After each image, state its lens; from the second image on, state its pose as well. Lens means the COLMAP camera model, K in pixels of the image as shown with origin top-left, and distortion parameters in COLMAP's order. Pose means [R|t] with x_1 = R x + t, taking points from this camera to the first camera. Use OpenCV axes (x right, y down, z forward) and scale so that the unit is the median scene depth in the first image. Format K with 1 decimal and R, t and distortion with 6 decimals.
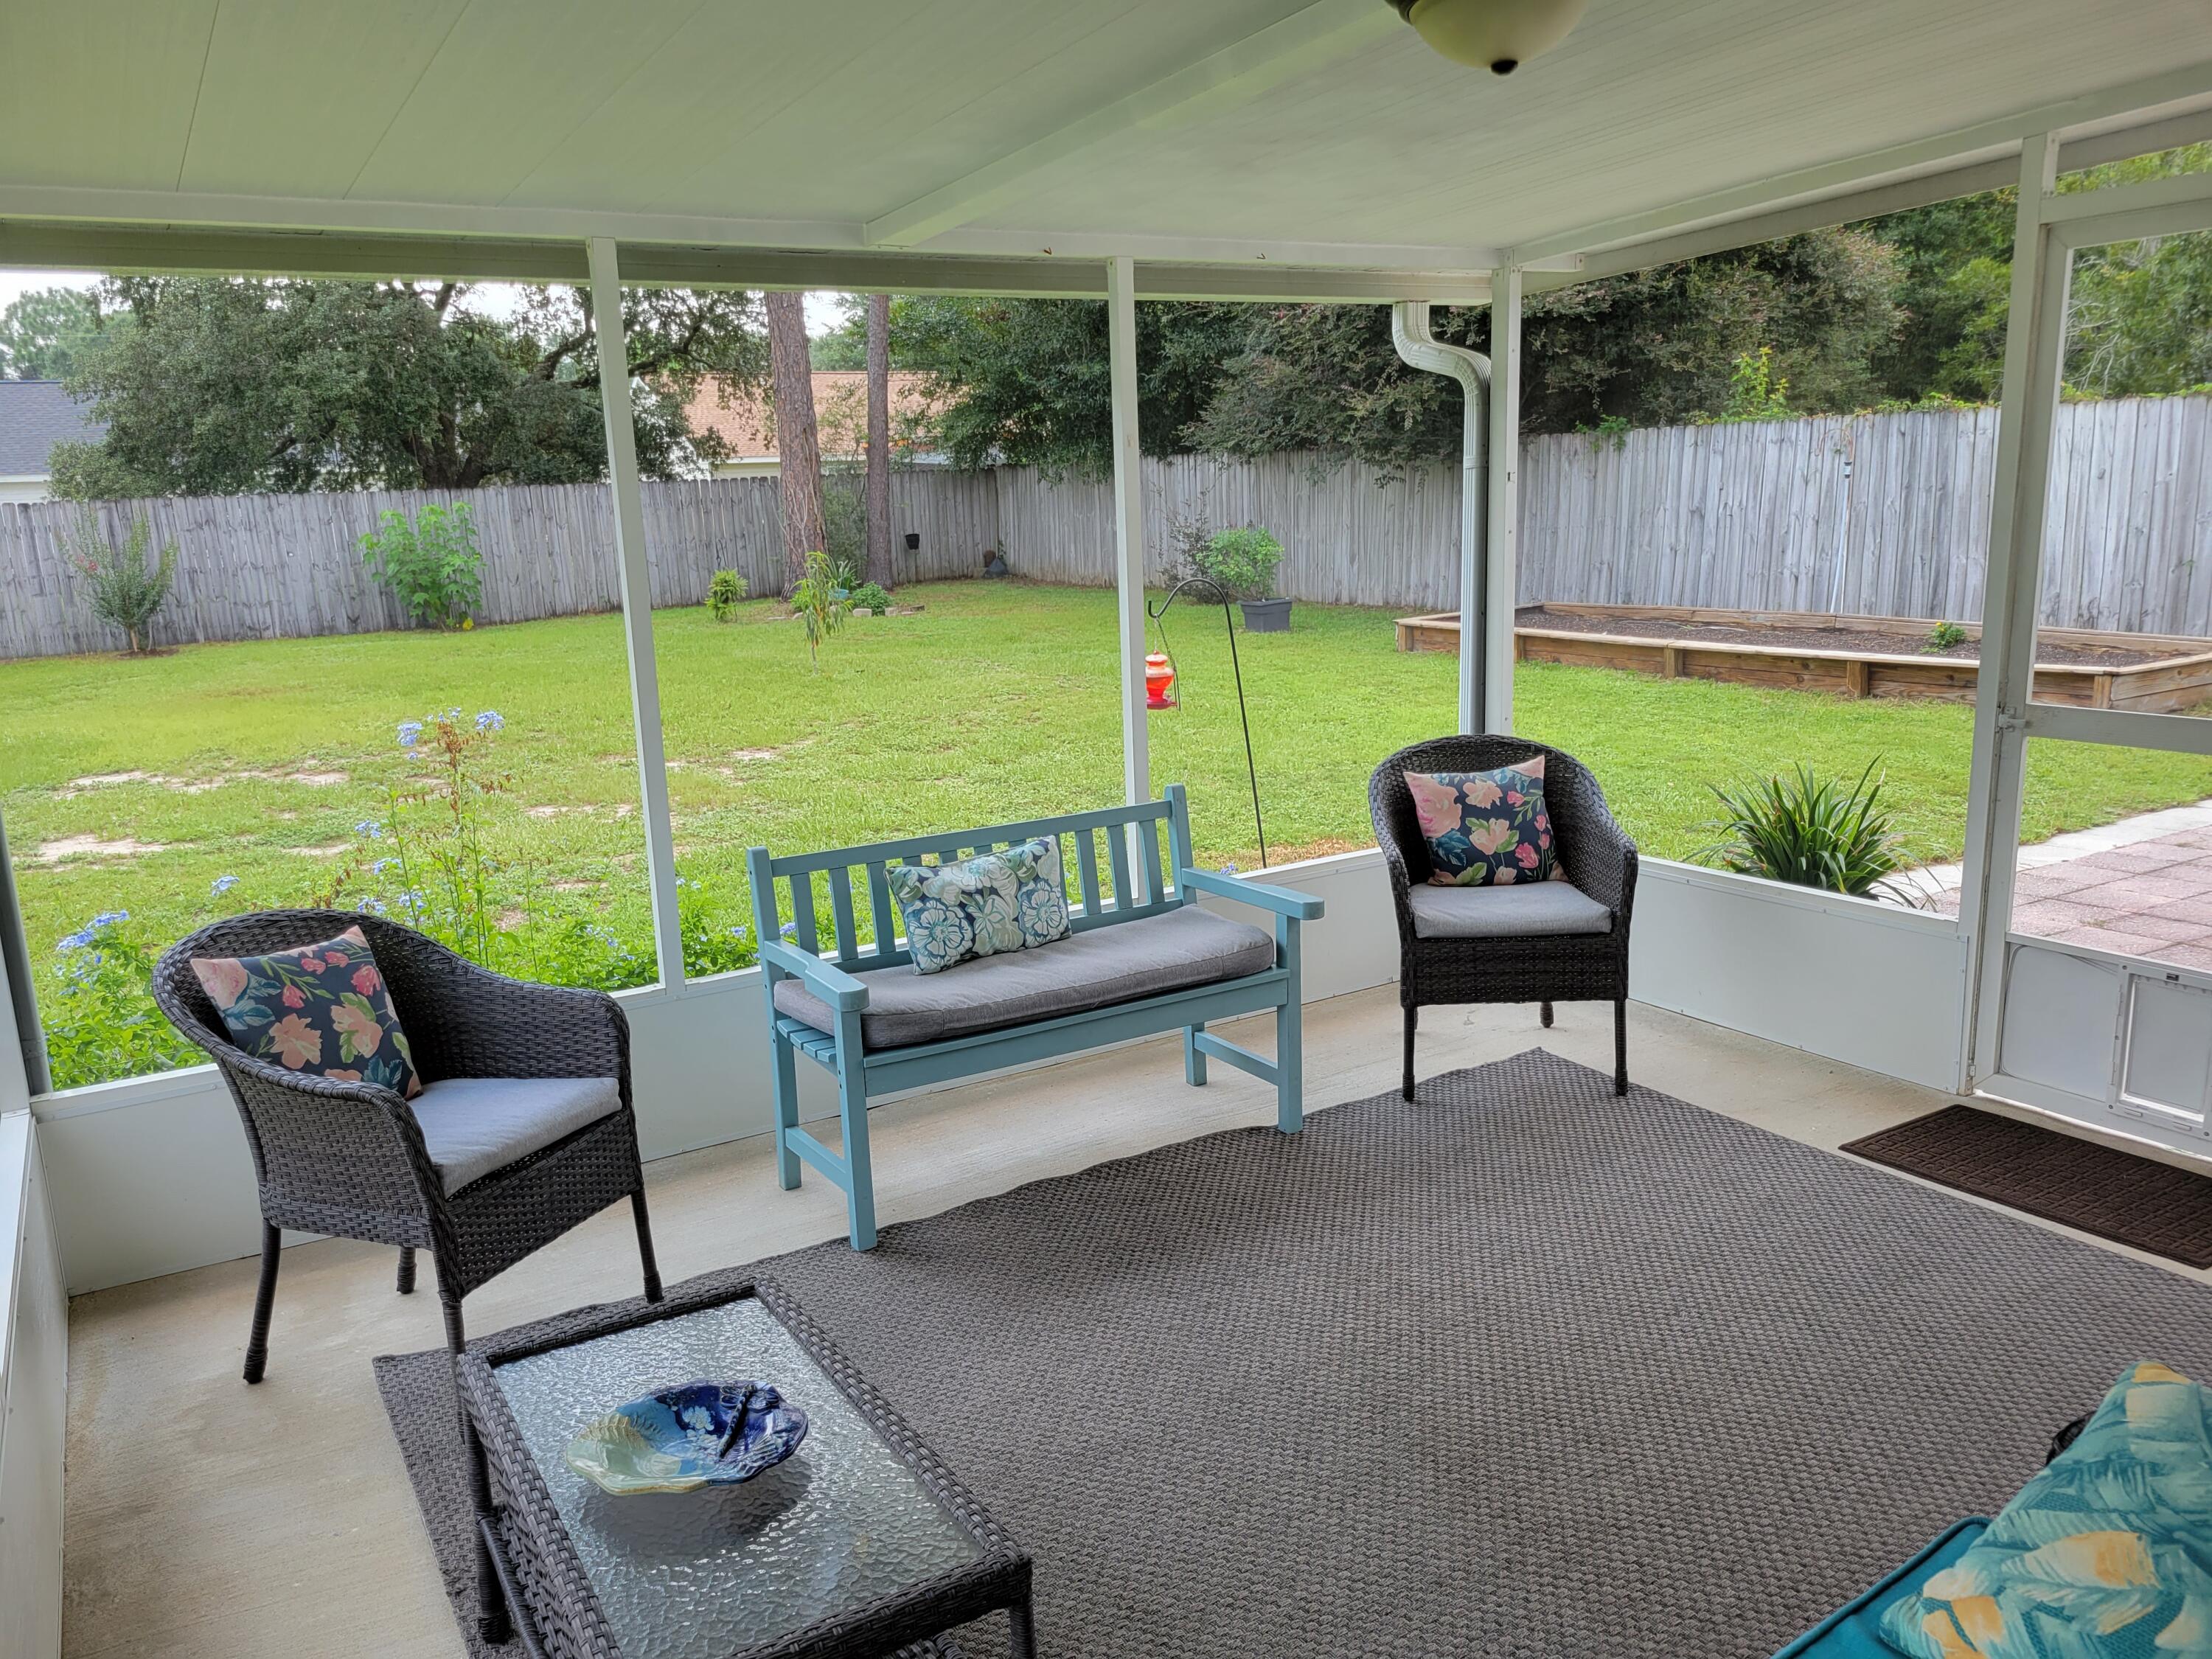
lens RADIAL K [[1651.8, 0, 1083.5], [0, 1651.8, 833.8], [0, 0, 1]] dist [0.049814, -0.034131]
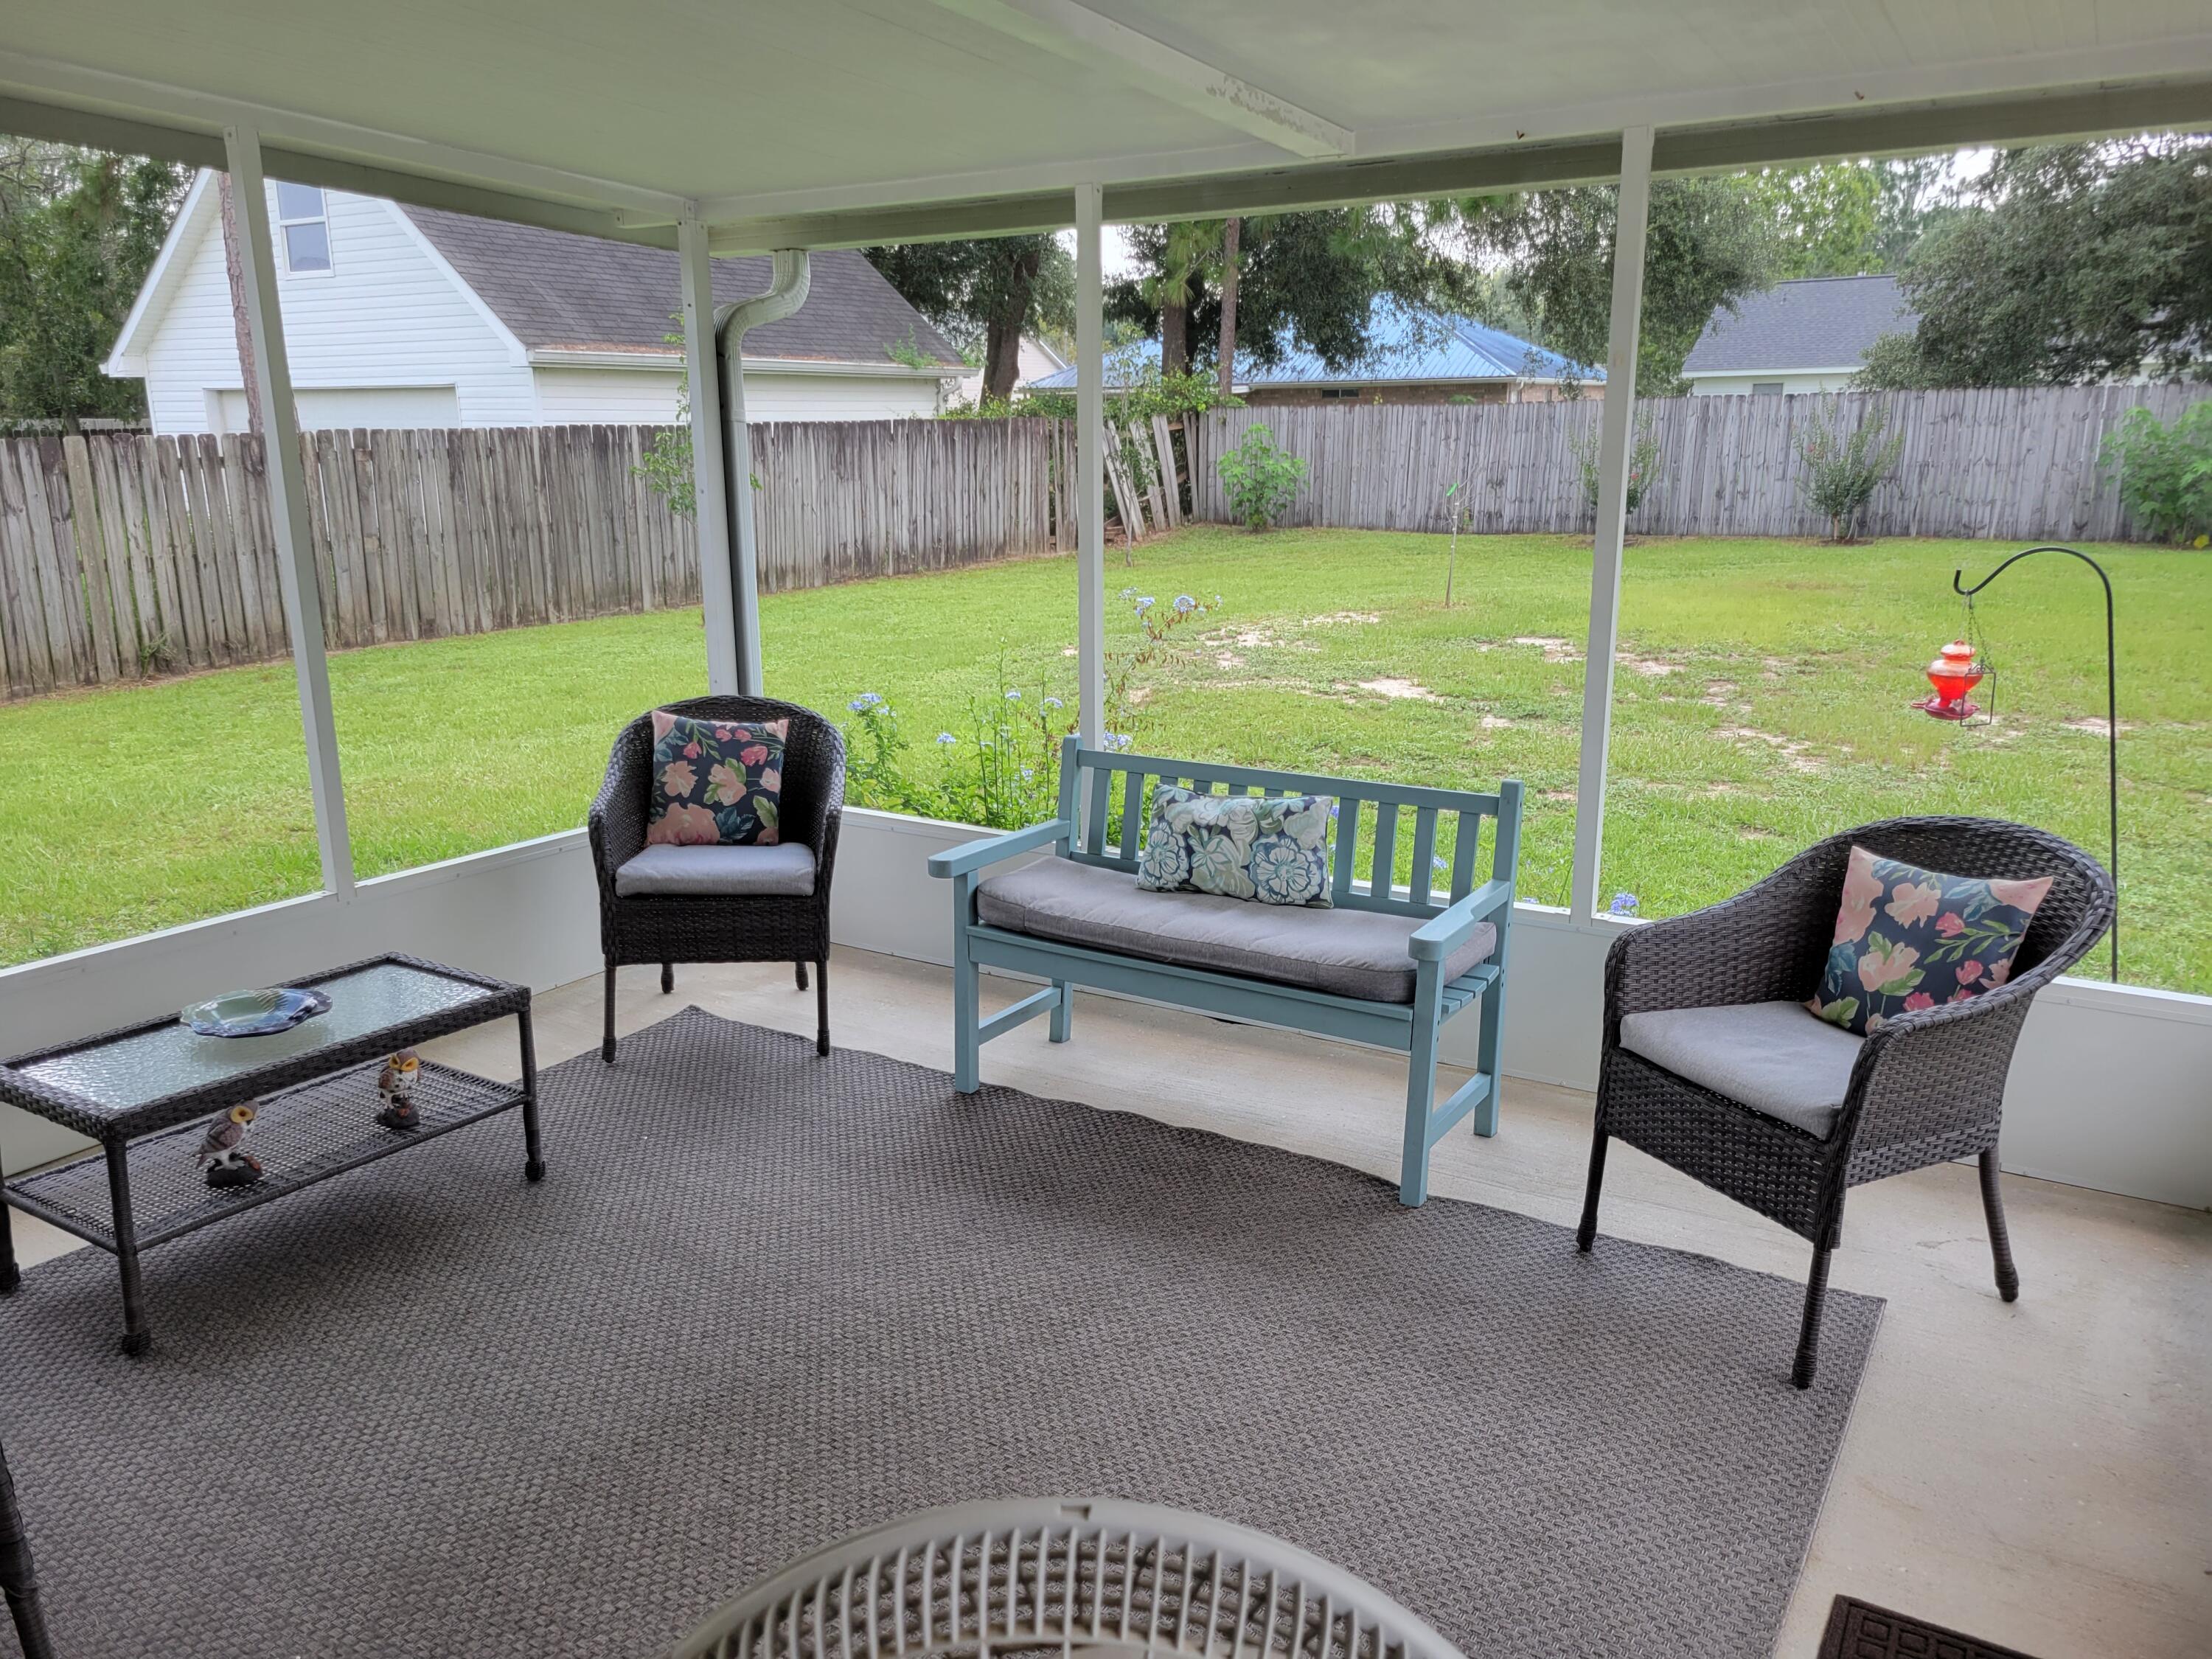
lens RADIAL K [[1651.8, 0, 1084.8], [0, 1651.8, 835.7], [0, 0, 1]] dist [0.049814, -0.034131]
pose [[0.469698, 0.247591, -0.847397, 0.649631], [-0.191637, 0.965575, 0.175899, -0.105276], [0.861777, 0.079773, 0.500976, 0.387658]]
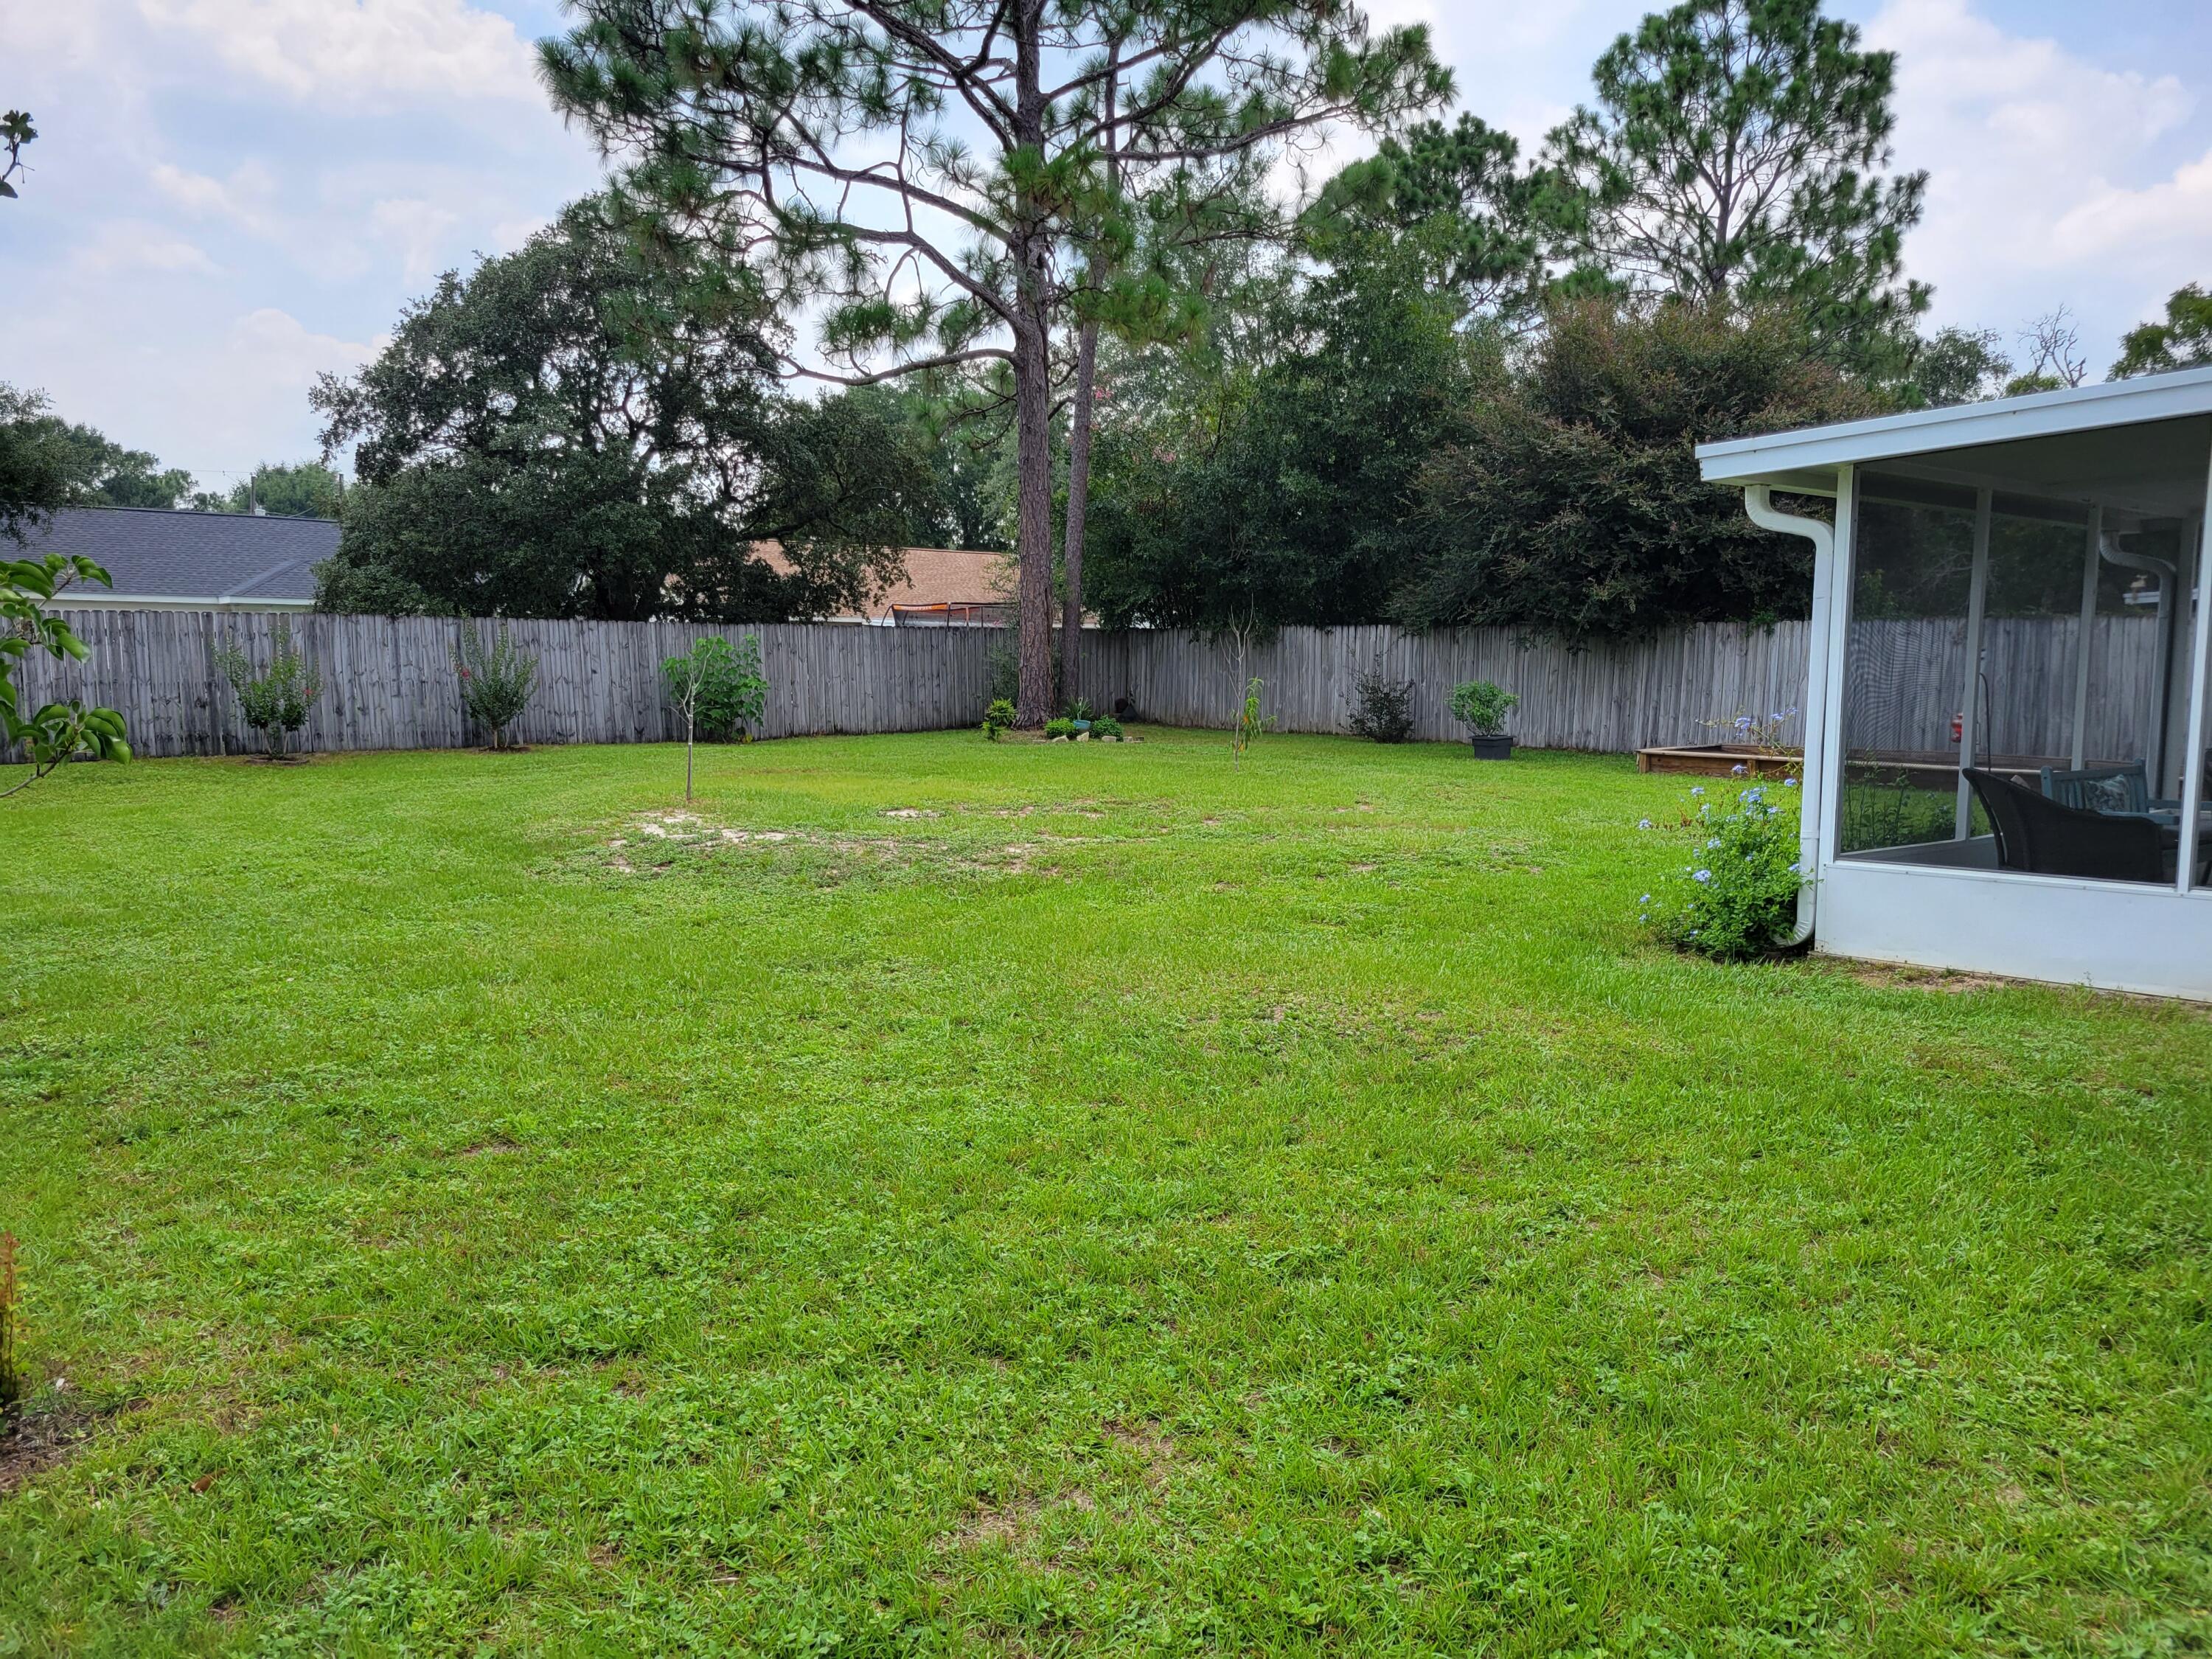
lens RADIAL K [[1651.8, 0, 1110.9], [0, 1651.8, 834.4], [0, 0, 1]] dist [0.049814, -0.034131]
pose [[0.984724, 0.030476, 0.171433, -1.562949], [-0.012074, 0.994145, -0.107377, 0.305088], [-0.173701, 0.103667, 0.979327, -0.829111]]
